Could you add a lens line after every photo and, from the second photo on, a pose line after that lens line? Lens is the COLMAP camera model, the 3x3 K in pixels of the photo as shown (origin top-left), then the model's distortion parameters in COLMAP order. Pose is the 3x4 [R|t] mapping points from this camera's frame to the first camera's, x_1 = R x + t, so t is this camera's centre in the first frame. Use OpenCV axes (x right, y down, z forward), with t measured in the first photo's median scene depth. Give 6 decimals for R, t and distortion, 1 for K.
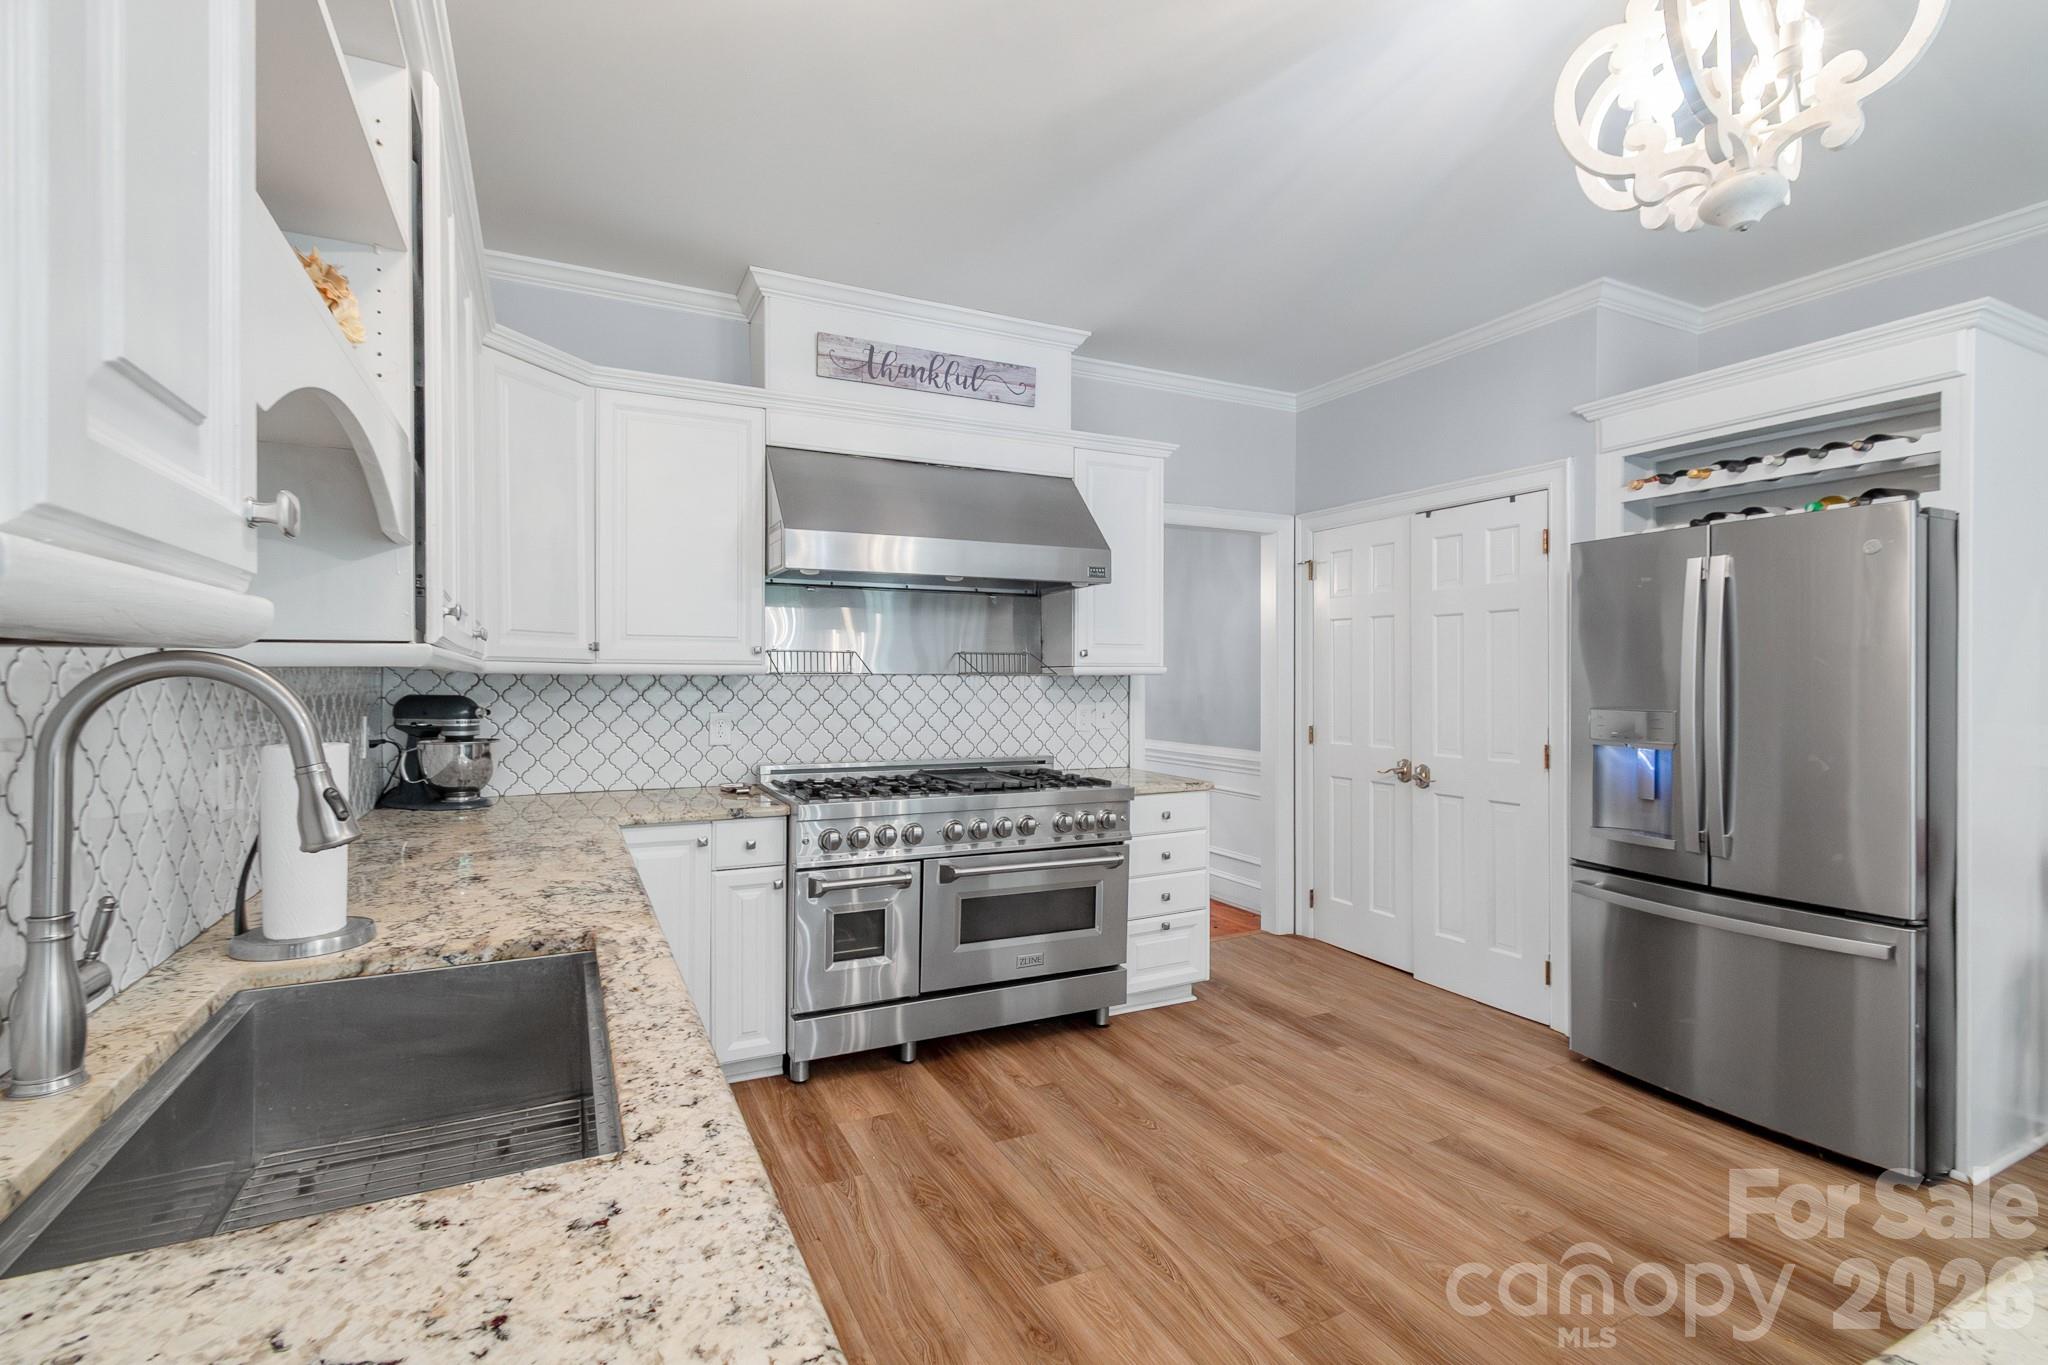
lens RADIAL K [[908.3, 0, 1031.6], [0, 908.3, 677.2], [0, 0, 1]] dist [0.000404, -0.000445]
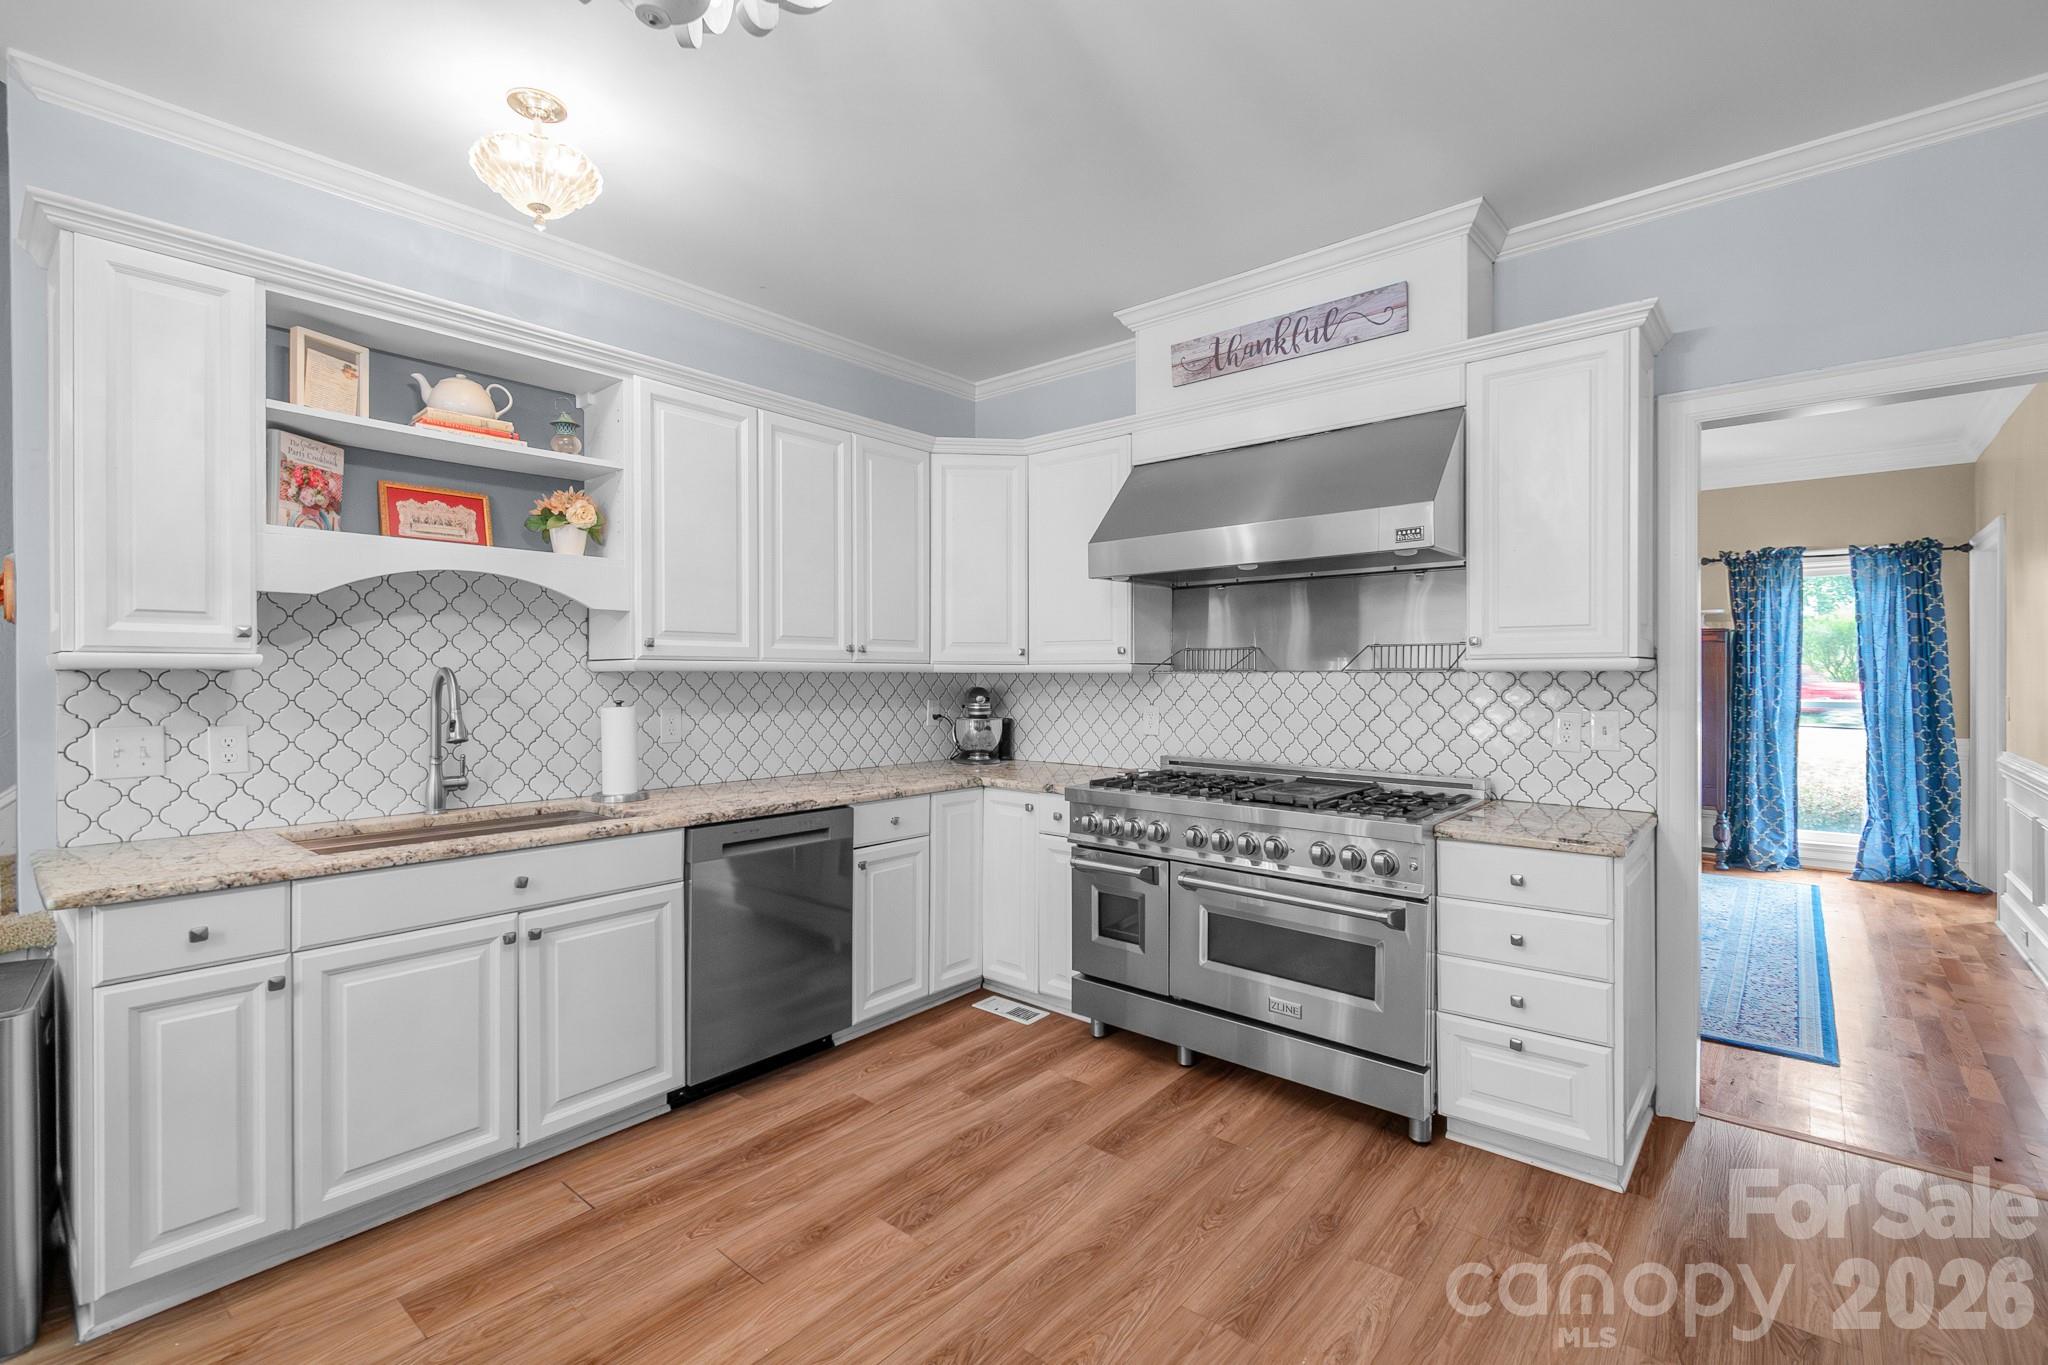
lens RADIAL K [[908.3, 0, 1031.6], [0, 908.3, 677.2], [0, 0, 1]] dist [0.000404, -0.000445]
pose [[0.400733, 0.001264, -0.916194, 0.681832], [0.001654, 0.999996, 0.002103, 0.000399], [0.916194, -0.002358, 0.400729, 0.443646]]
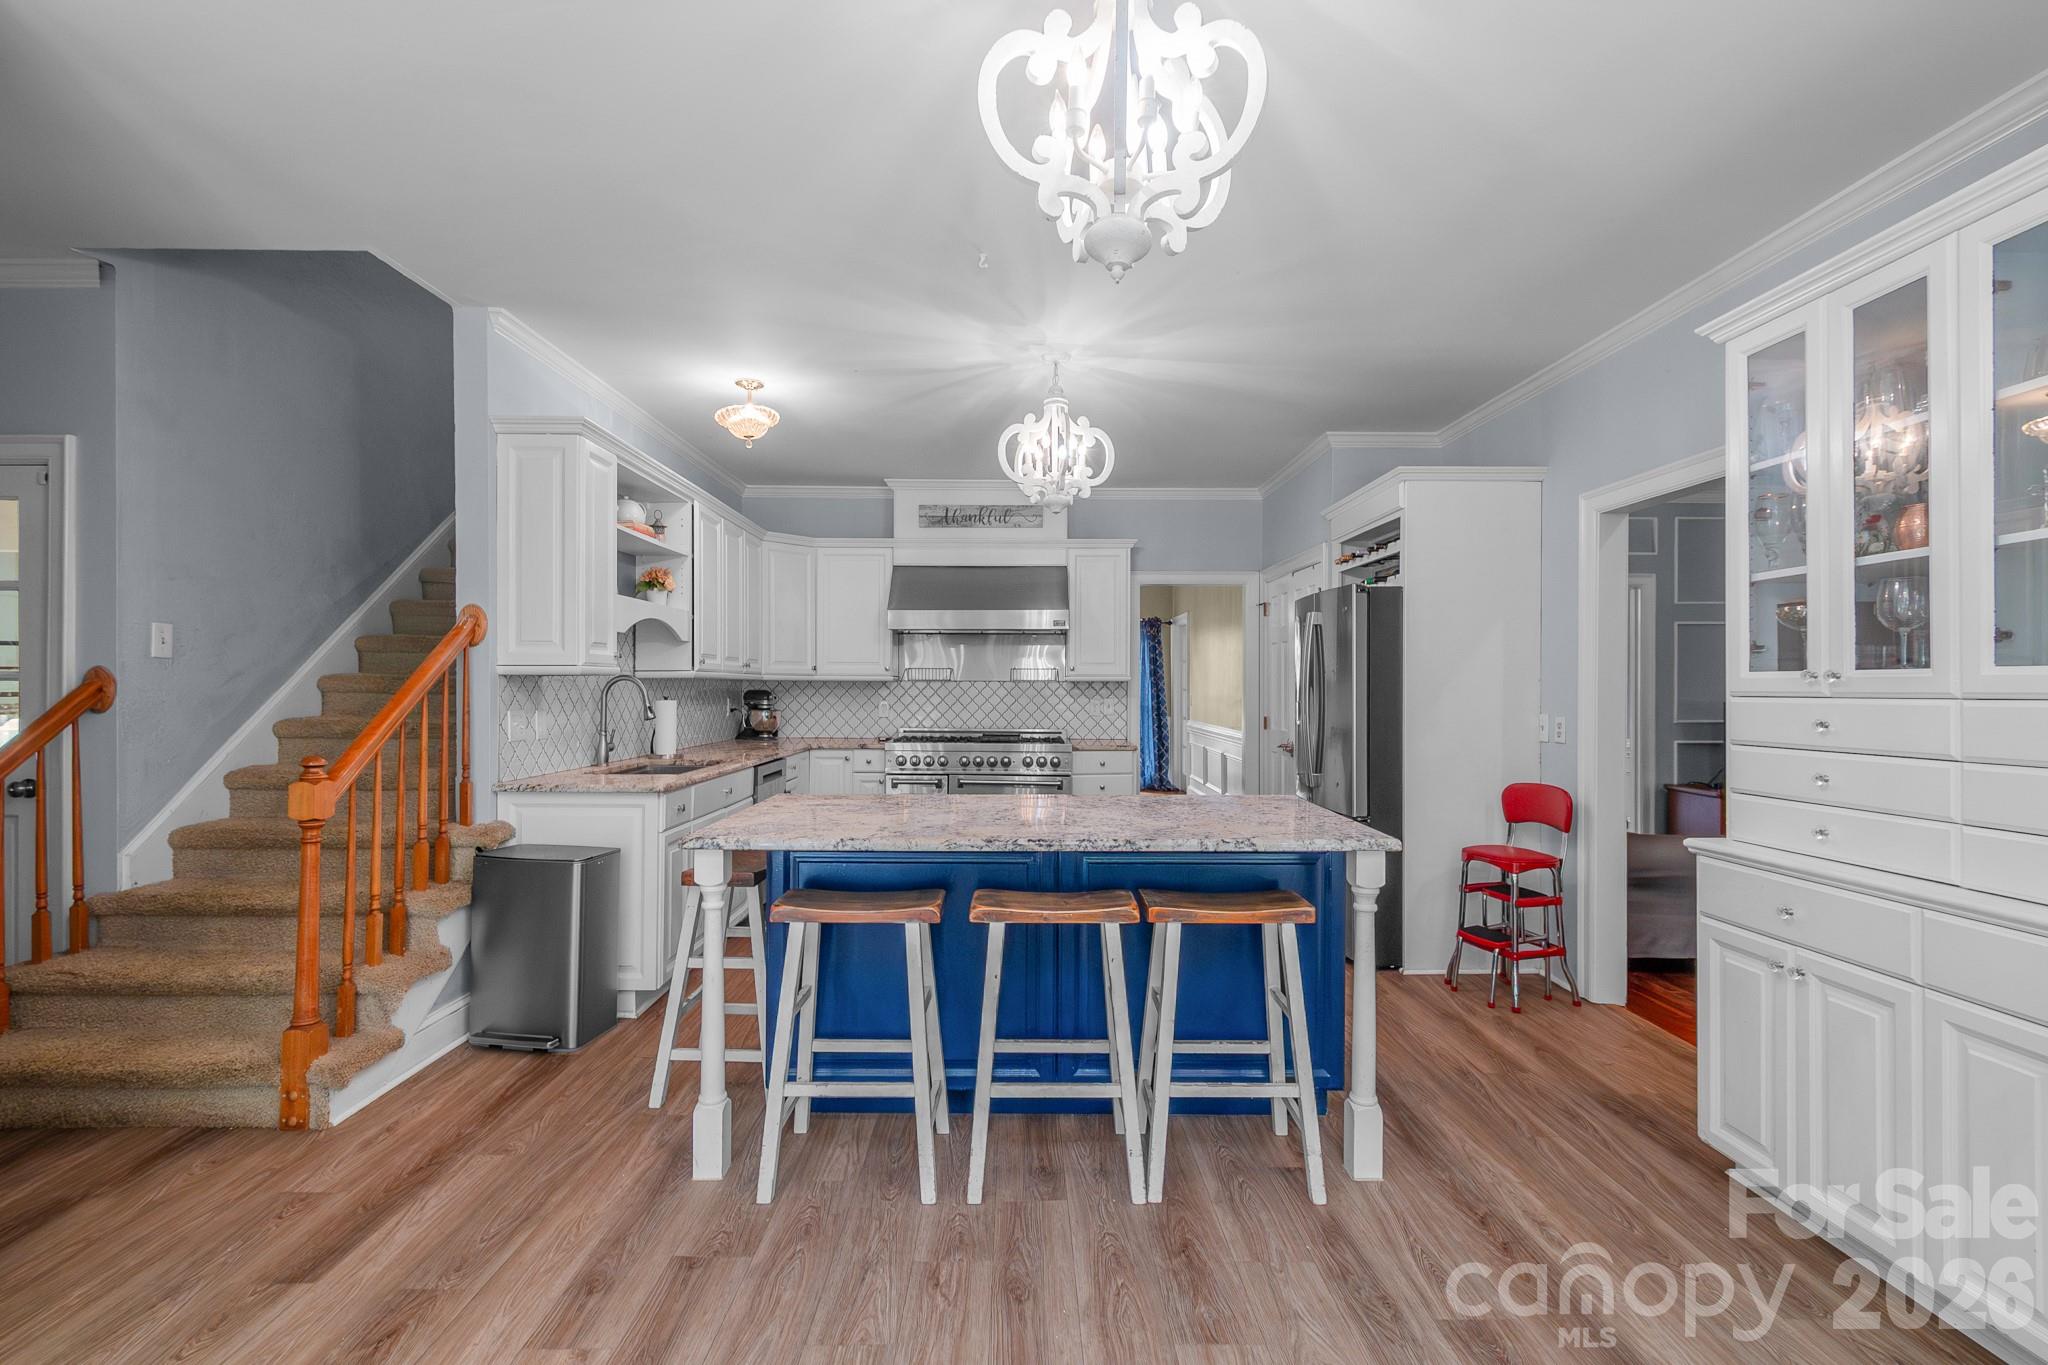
lens RADIAL K [[878.1, 0, 1024.0], [0, 878.1, 682.5], [0, 0, 1]] dist [0.000413, -0.000015]
pose [[0.895850, -0.000323, -0.444357, 0.826854], [-0.001672, 0.999990, -0.004097, 0.007888], [0.444354, 0.004413, 0.895841, -0.601763]]
